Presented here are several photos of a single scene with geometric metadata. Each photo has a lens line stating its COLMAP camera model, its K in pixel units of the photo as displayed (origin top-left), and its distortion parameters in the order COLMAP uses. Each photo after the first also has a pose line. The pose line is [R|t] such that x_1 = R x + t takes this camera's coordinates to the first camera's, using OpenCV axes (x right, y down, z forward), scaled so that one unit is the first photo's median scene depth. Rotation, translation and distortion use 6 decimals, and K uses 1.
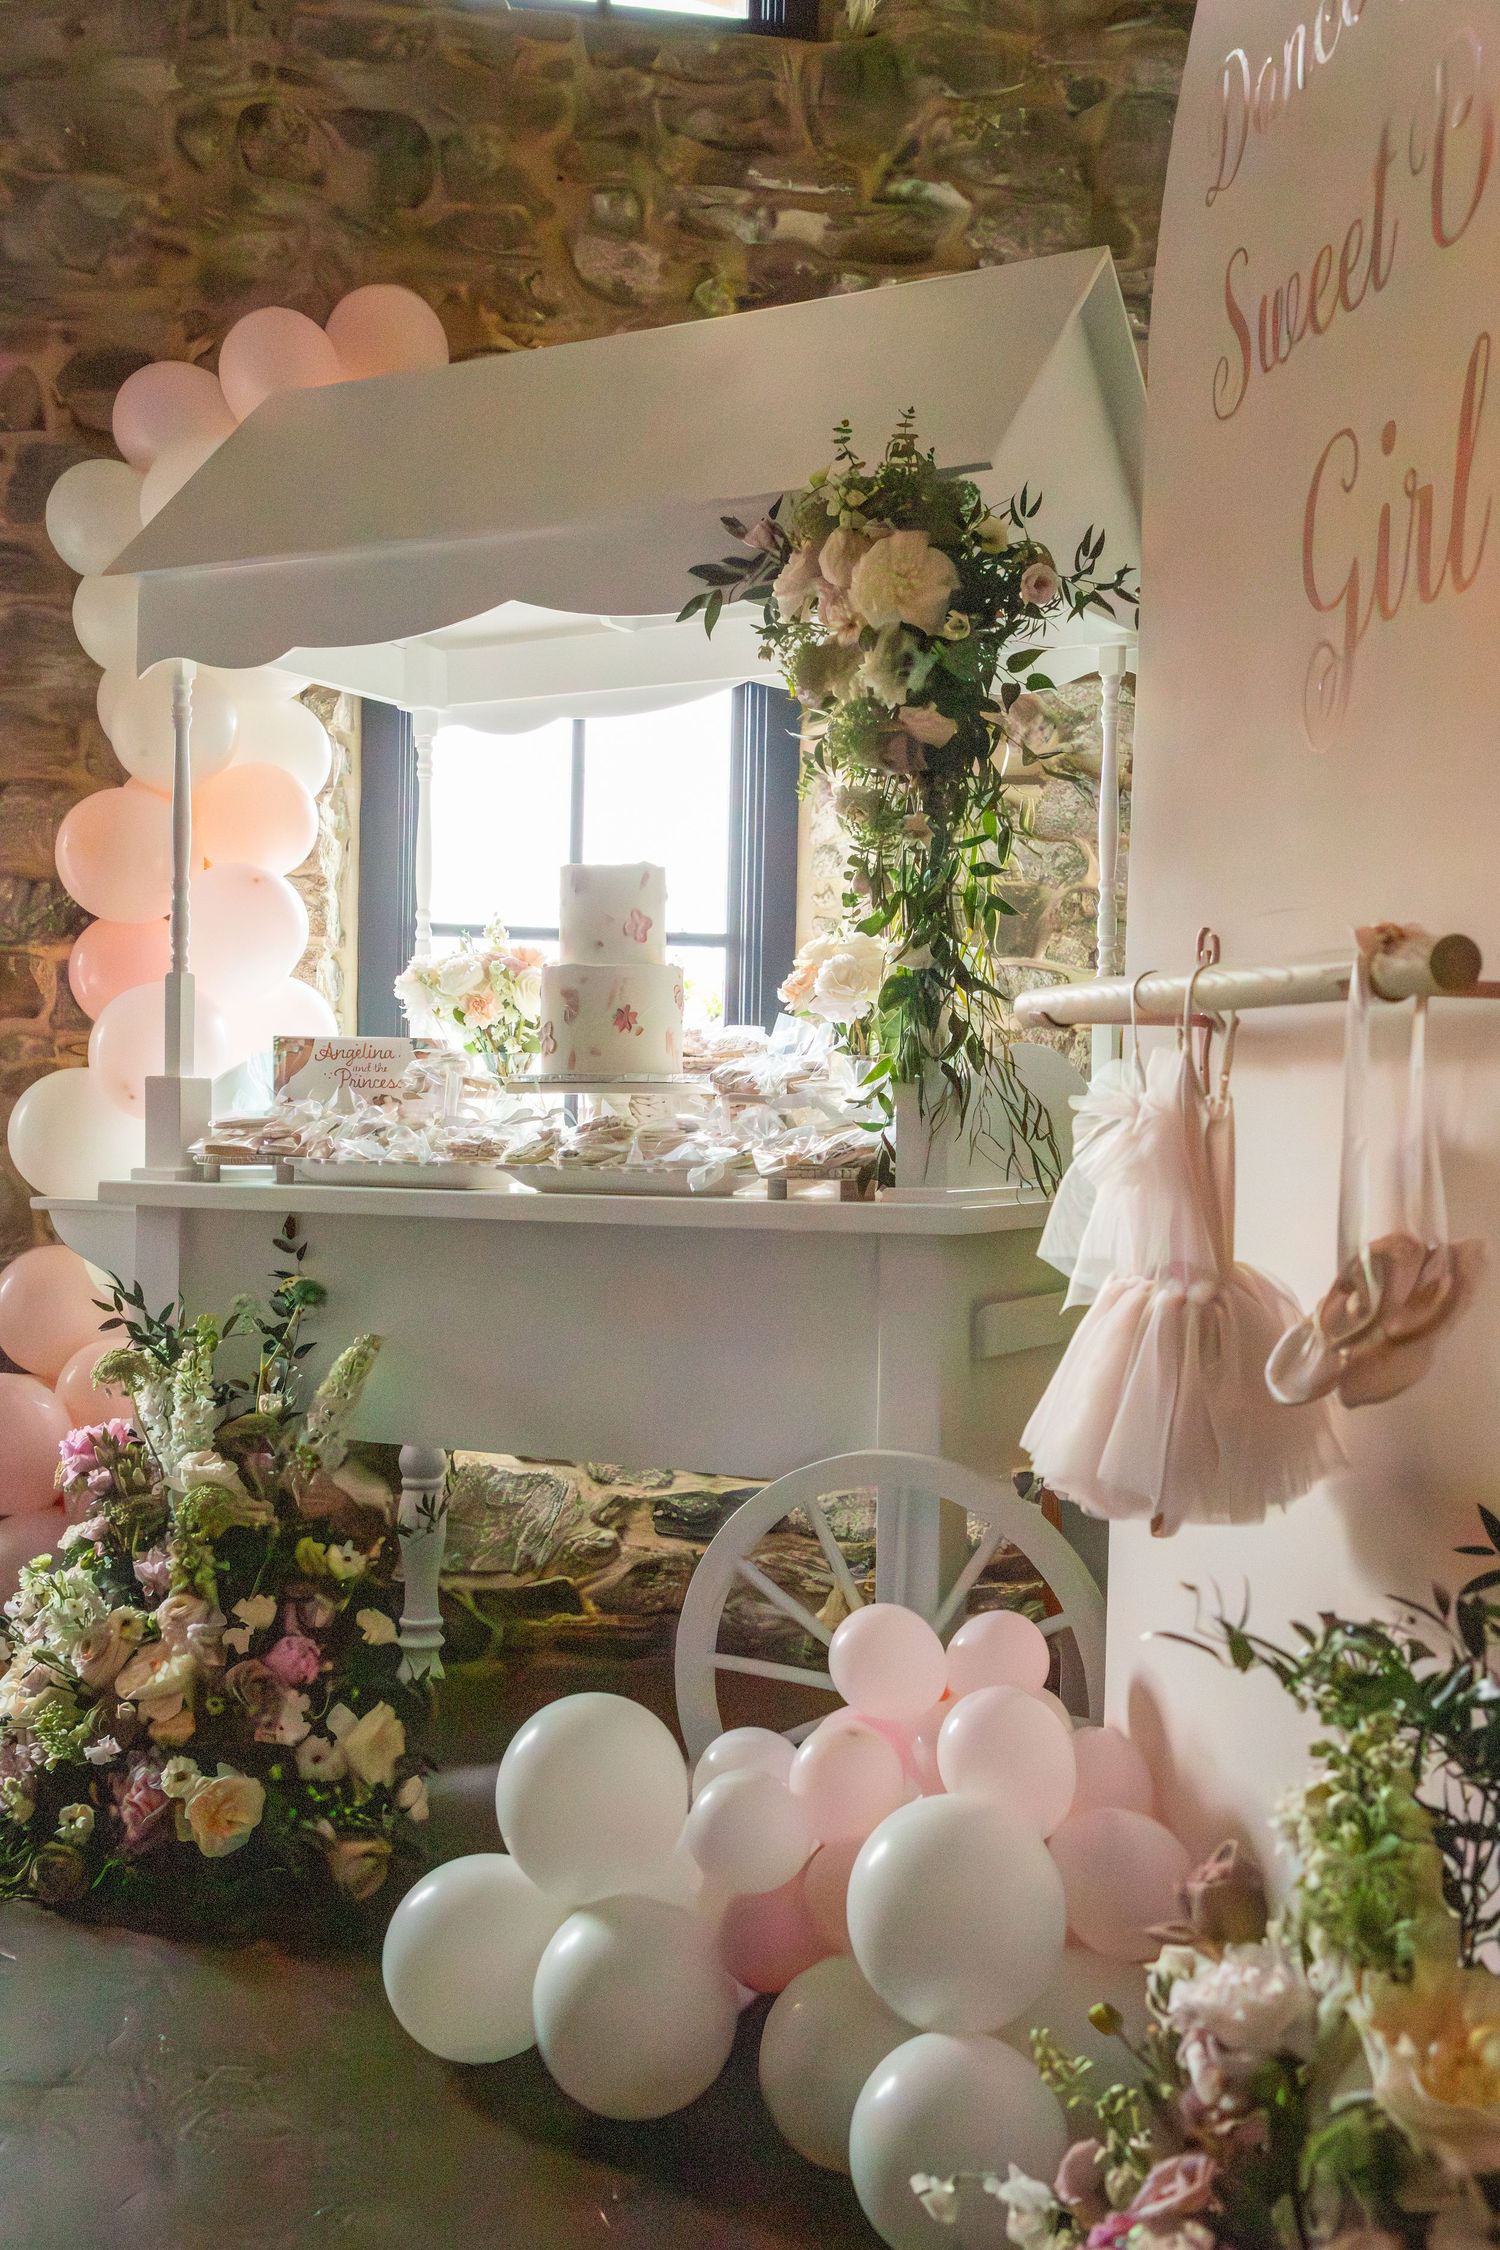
lens RADIAL K [[2420.1, 0, 750.0], [0, 2420.1, 1125.0], [0, 0, 1]] dist [0.079829, 0.023768]
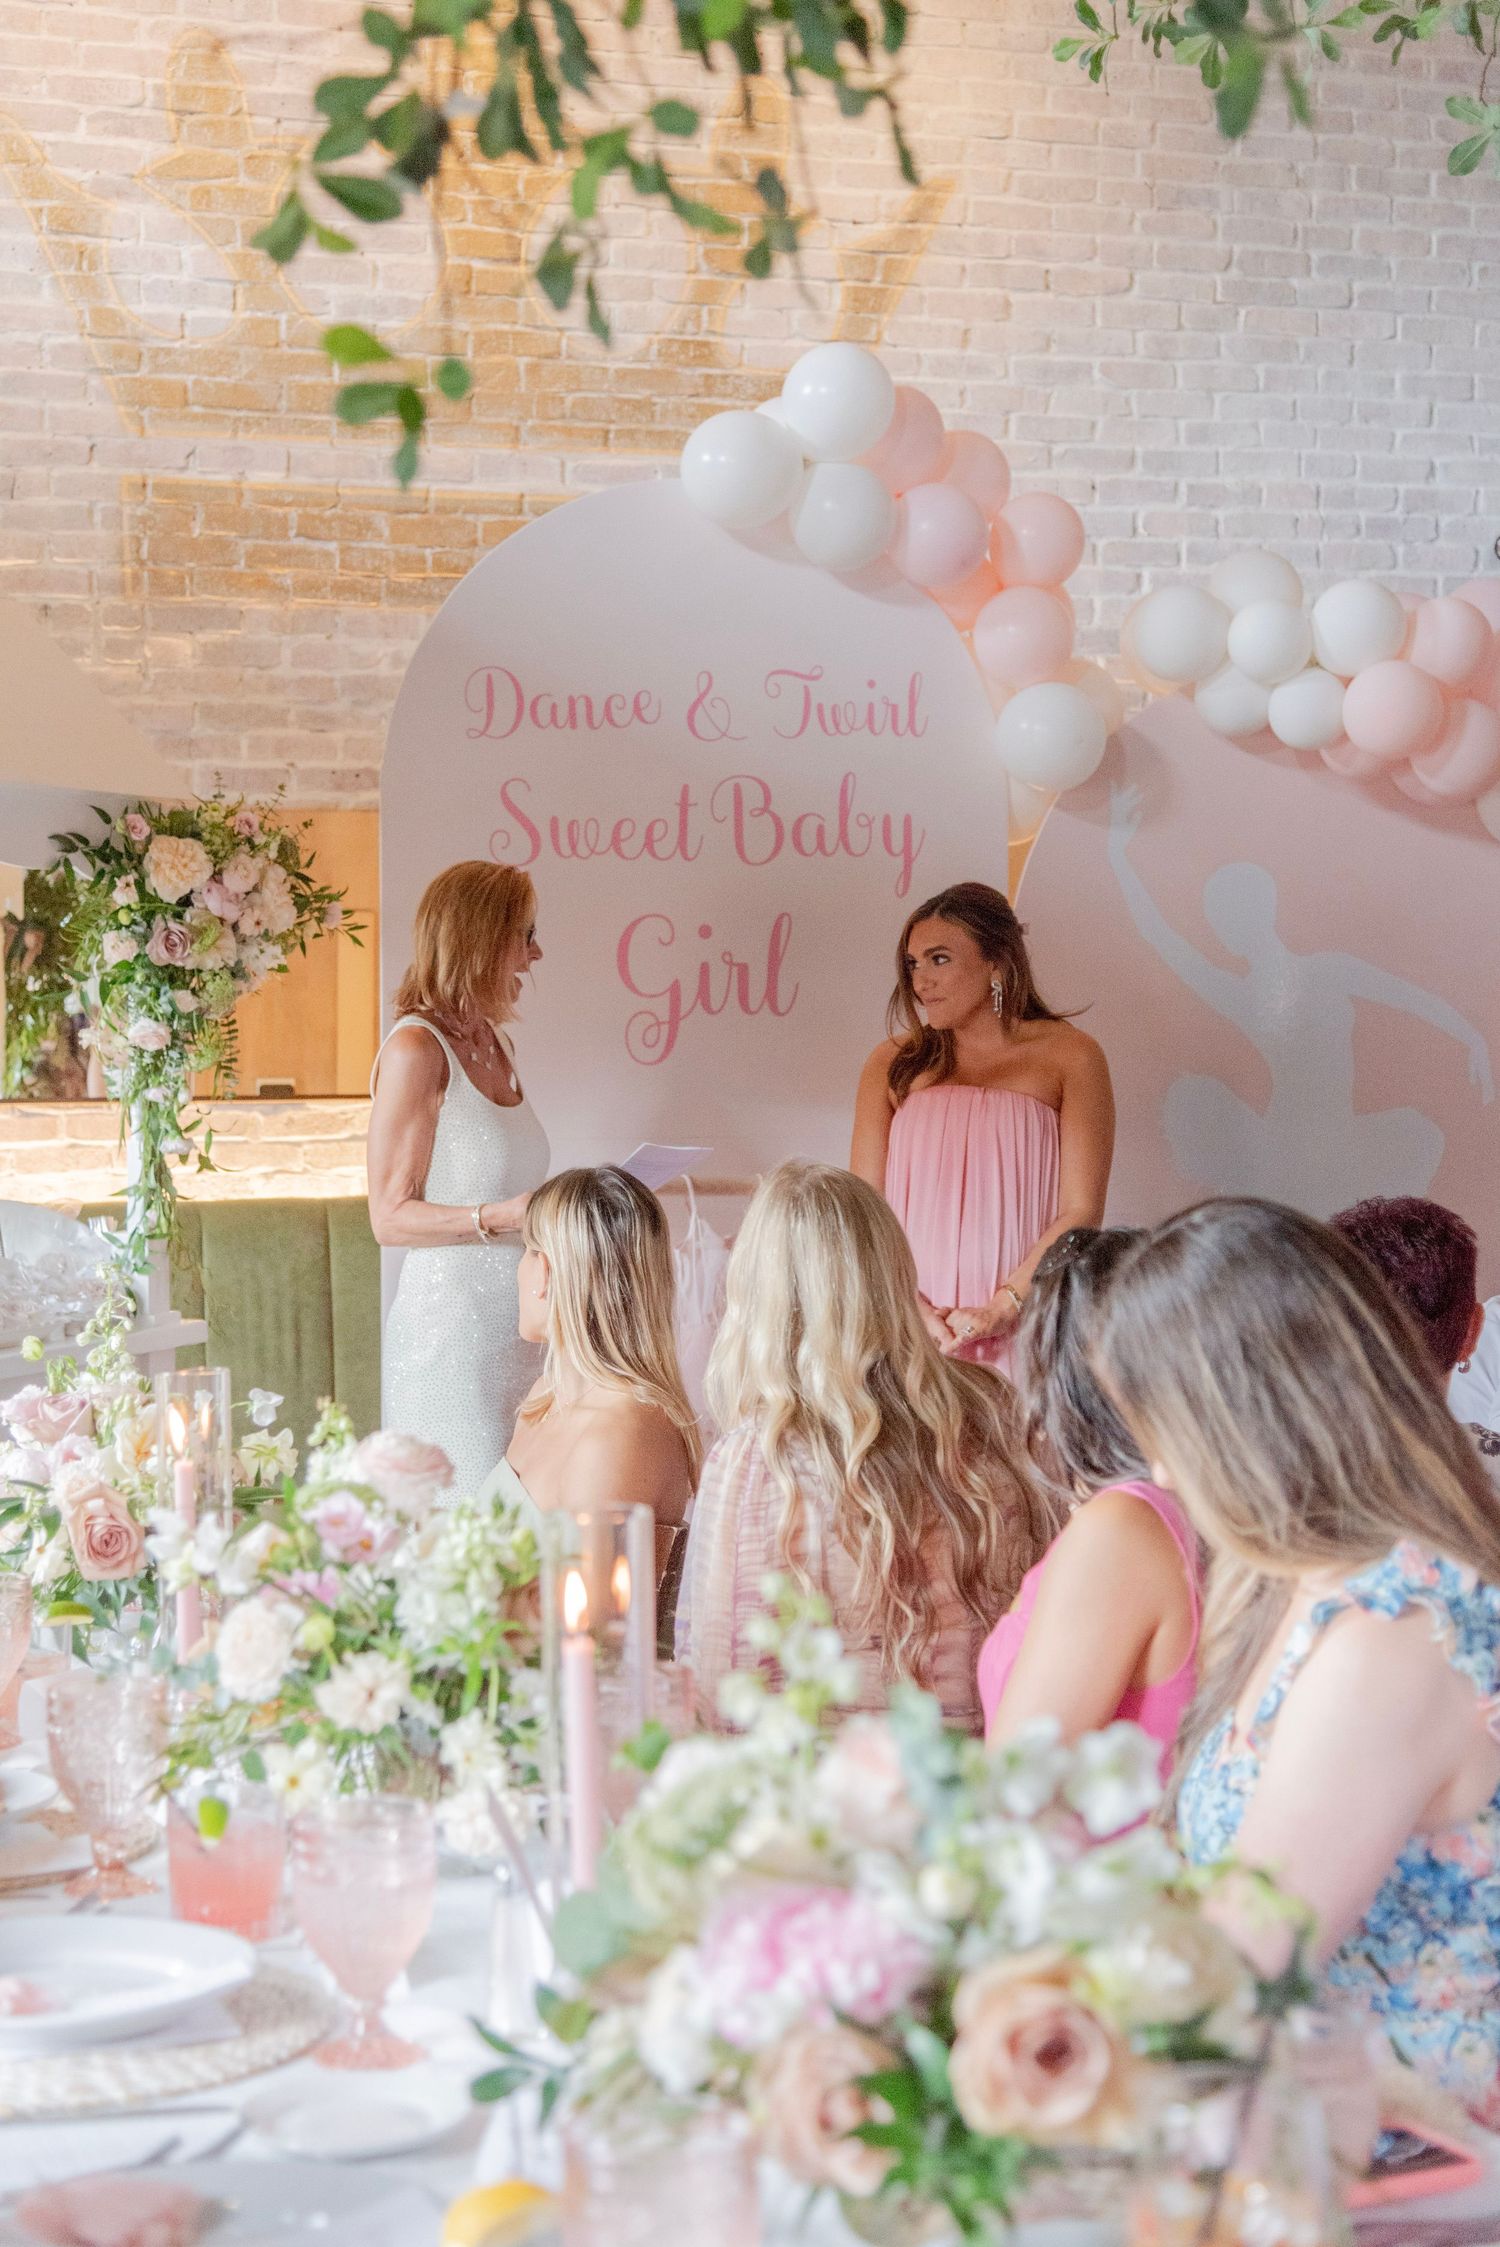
lens RADIAL K [[3451.2, 0, 750.0], [0, 3451.2, 1123.5], [0, 0, 1]] dist [0.010598, -0.081280]
pose [[-0.130454, -0.040004, 0.990647, -1.834133], [0.011730, 0.999053, 0.041888, -0.153139], [-0.991385, 0.017085, -0.129861, 0.885558]]
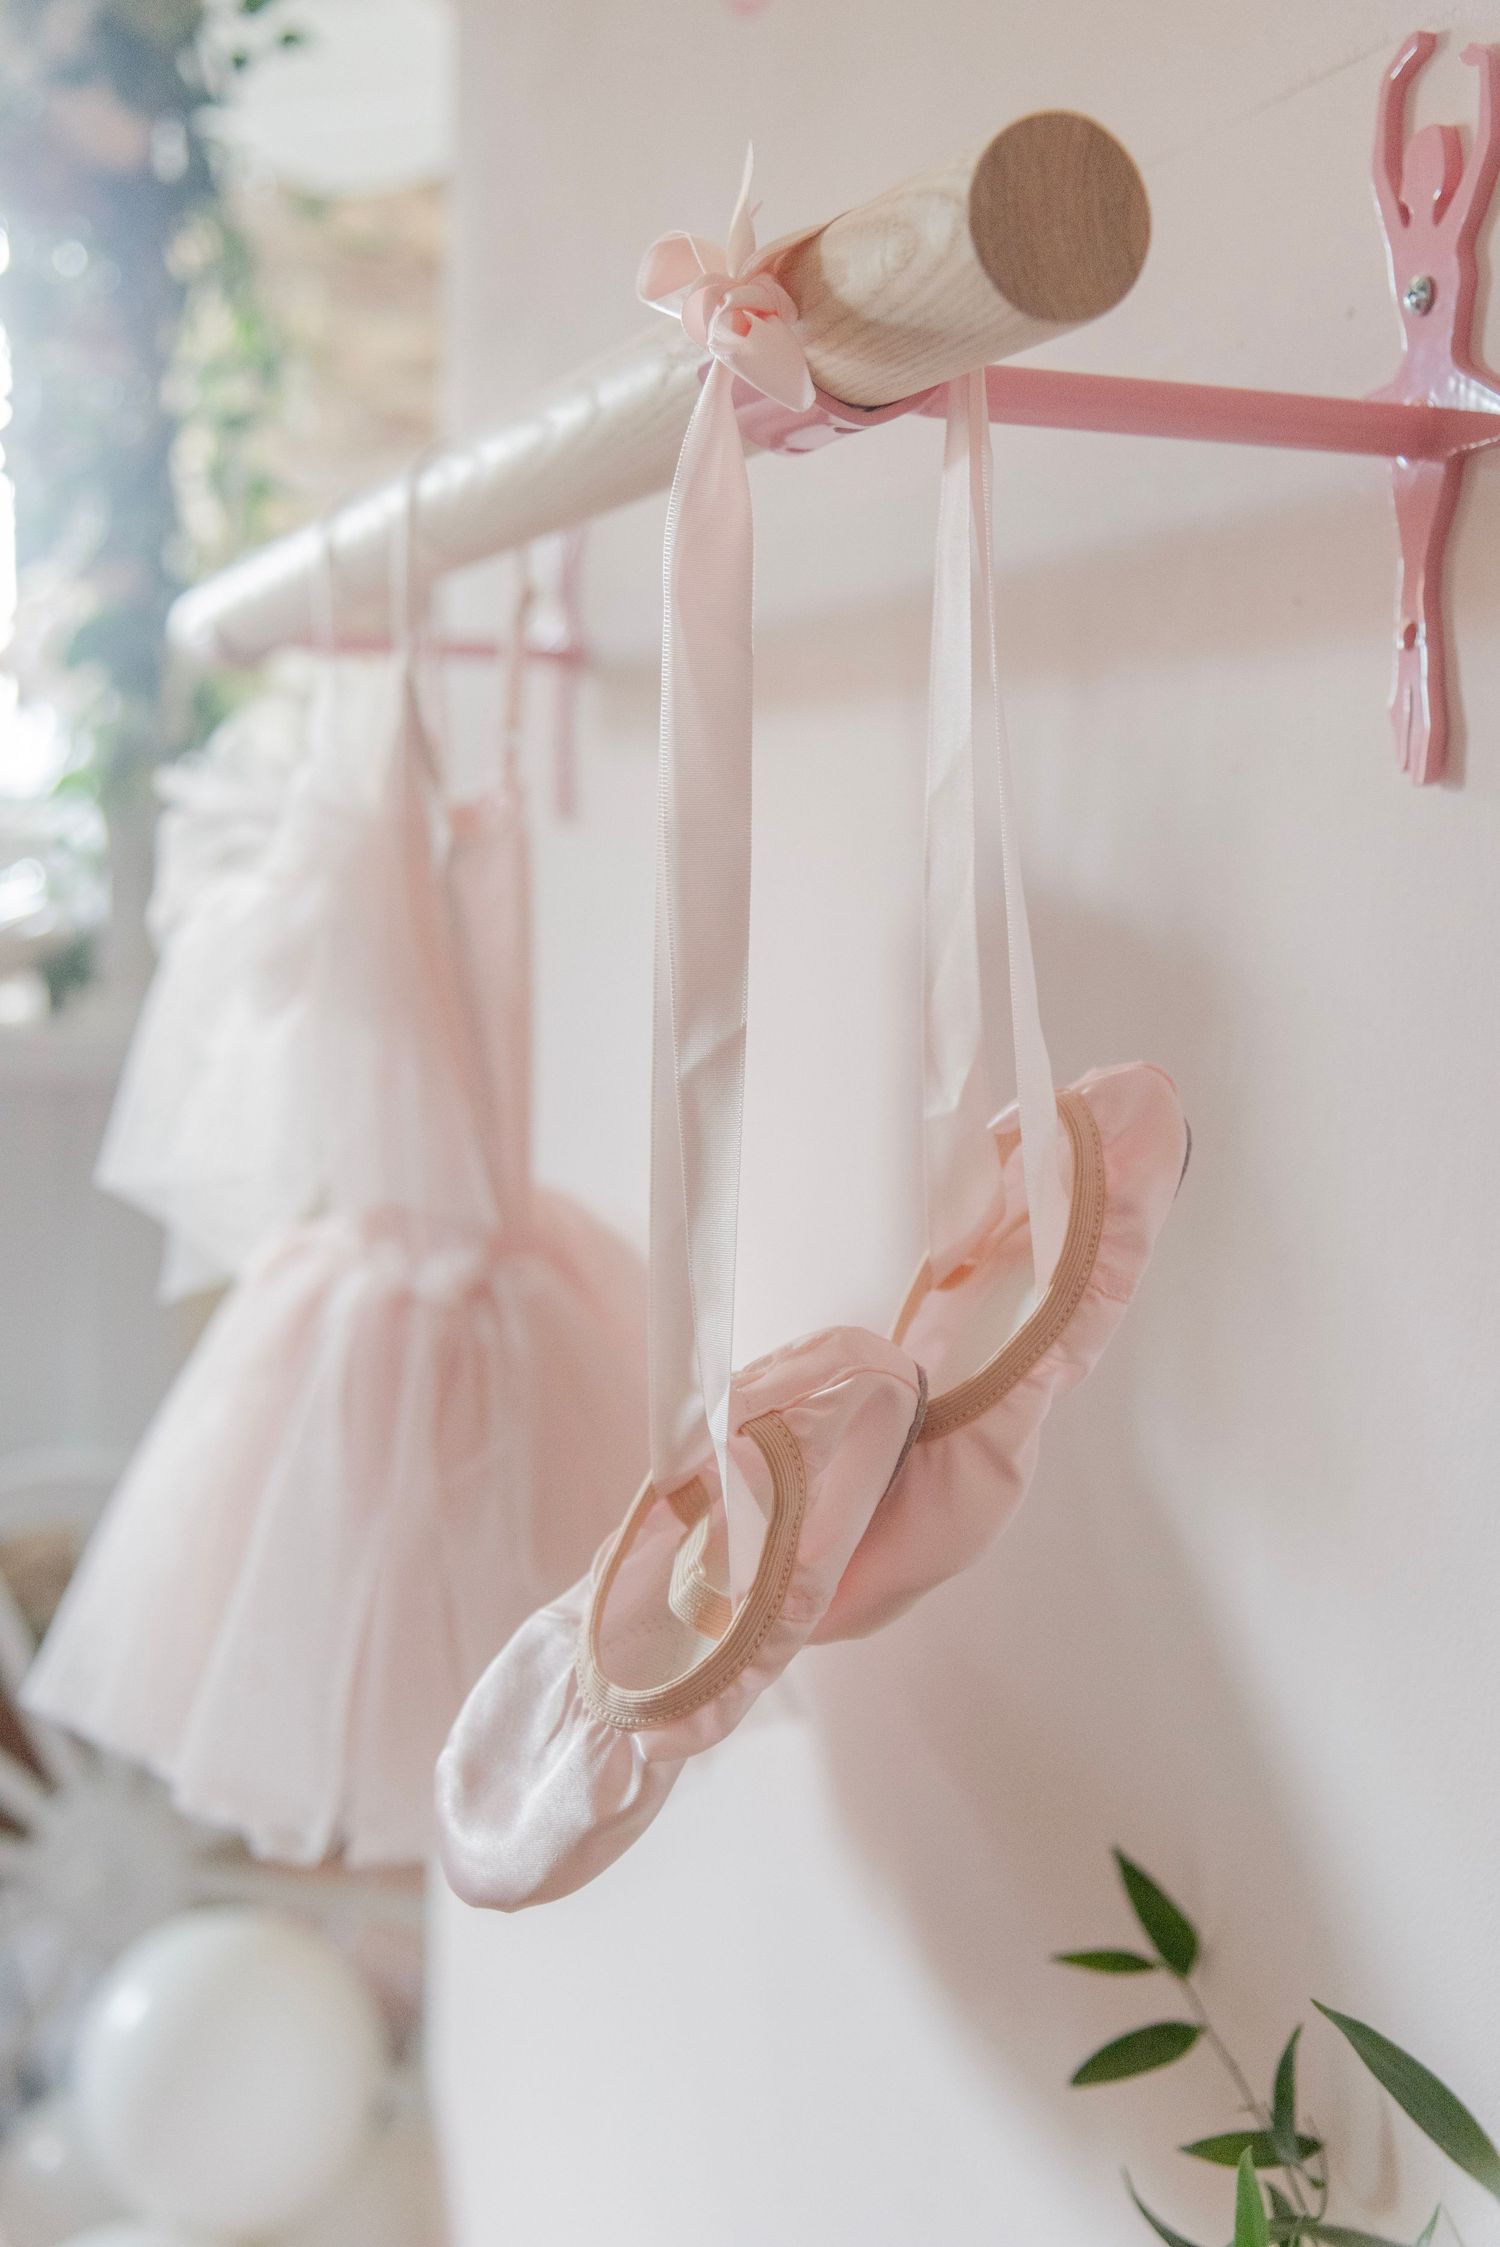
lens RADIAL K [[2787.2, 0, 750.0], [0, 2787.2, 1123.5], [0, 0, 1]] dist [-0.005535, -0.001100]
pose [[0.982765, -0.028096, 0.182709, 0.095089], [0.011527, 0.995773, 0.091124, 0.001726], [-0.184497, -0.087447, 0.978935, 0.341285]]
